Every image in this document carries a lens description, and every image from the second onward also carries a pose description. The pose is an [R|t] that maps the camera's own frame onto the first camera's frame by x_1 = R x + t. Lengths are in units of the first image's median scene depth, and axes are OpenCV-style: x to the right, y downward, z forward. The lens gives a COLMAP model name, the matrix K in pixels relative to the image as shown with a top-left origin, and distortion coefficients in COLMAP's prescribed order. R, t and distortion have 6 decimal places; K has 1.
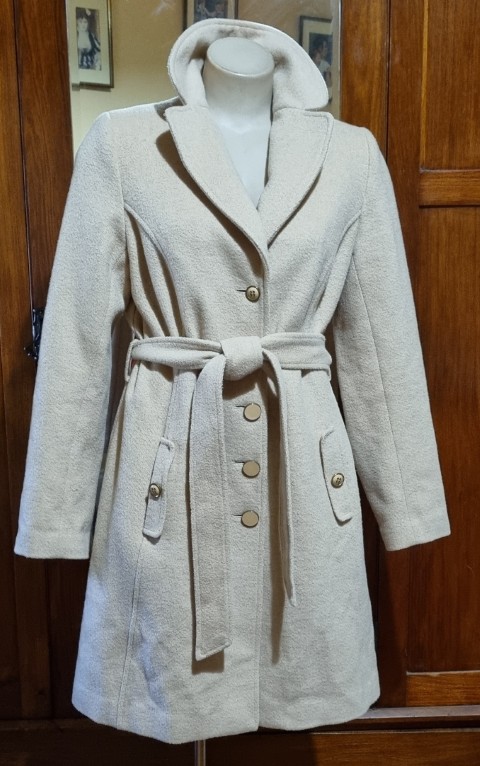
lens RADIAL K [[607.6, 0, 244.6], [0, 607.6, 389.3], [0, 0, 1]] dist [-0.003094, -0.000876]
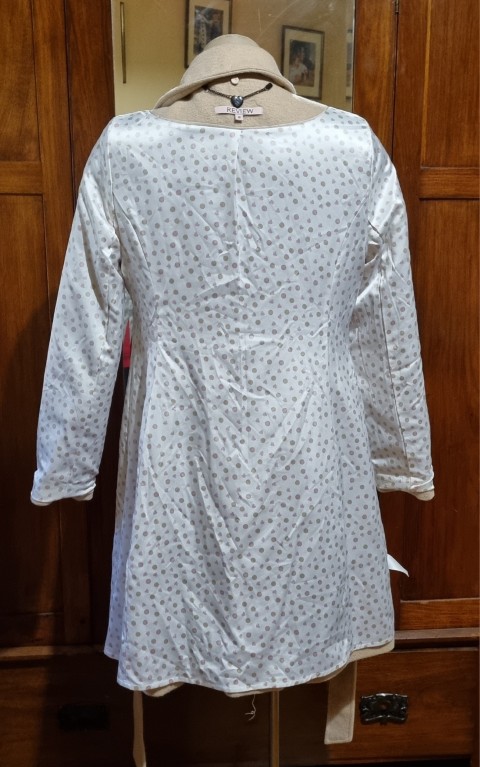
lens RADIAL K [[615.7, 0, 244.3], [0, 615.7, 395.1], [0, 0, 1]] dist [0.001394, -0.007638]
pose [[0.999882, 0.006576, 0.013907, -0.068995], [-0.007177, 0.999024, 0.043583, 0.027959], [-0.013607, -0.043678, 0.998953, -0.212046]]
